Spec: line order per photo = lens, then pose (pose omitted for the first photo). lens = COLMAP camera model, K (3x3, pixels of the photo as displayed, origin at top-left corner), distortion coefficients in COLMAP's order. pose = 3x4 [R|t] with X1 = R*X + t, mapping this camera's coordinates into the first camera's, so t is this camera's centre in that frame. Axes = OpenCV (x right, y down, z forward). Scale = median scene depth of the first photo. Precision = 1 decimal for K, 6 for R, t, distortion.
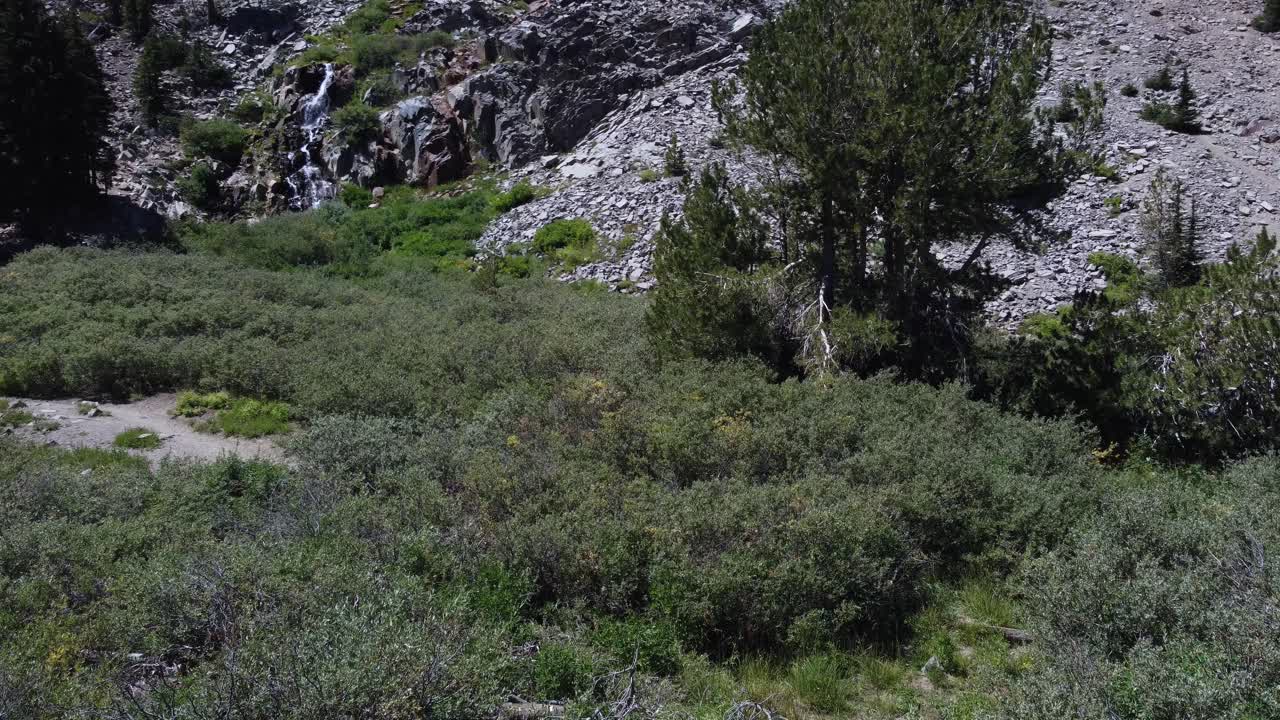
lens RADIAL K [[942.7, 0, 587.2], [0, 942.7, 360.3], [0, 0, 1]] dist [0.000916, -0.013798]
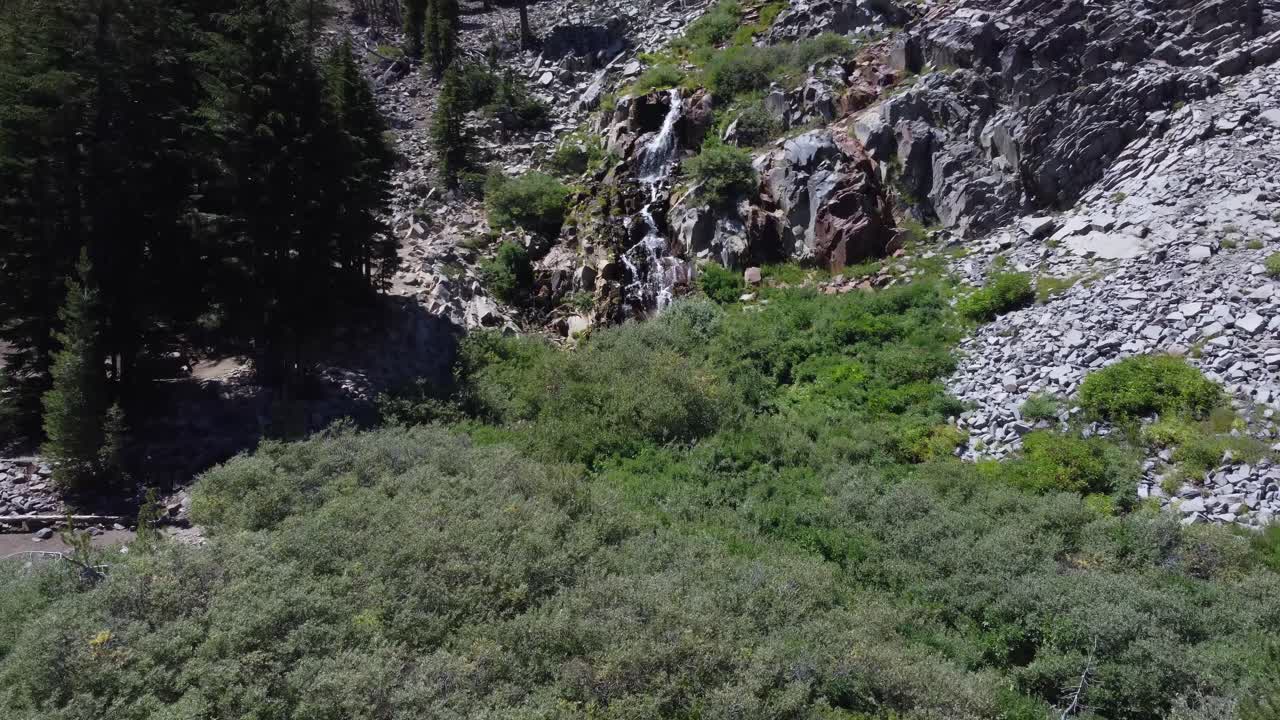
lens RADIAL K [[942.7, 0, 587.2], [0, 942.7, 360.3], [0, 0, 1]] dist [0.000916, -0.013798]
pose [[0.956244, 0.021048, -0.291813, -0.134288], [-0.024785, 0.999651, -0.009114, -0.106457], [0.291520, 0.015948, 0.956432, 0.312586]]
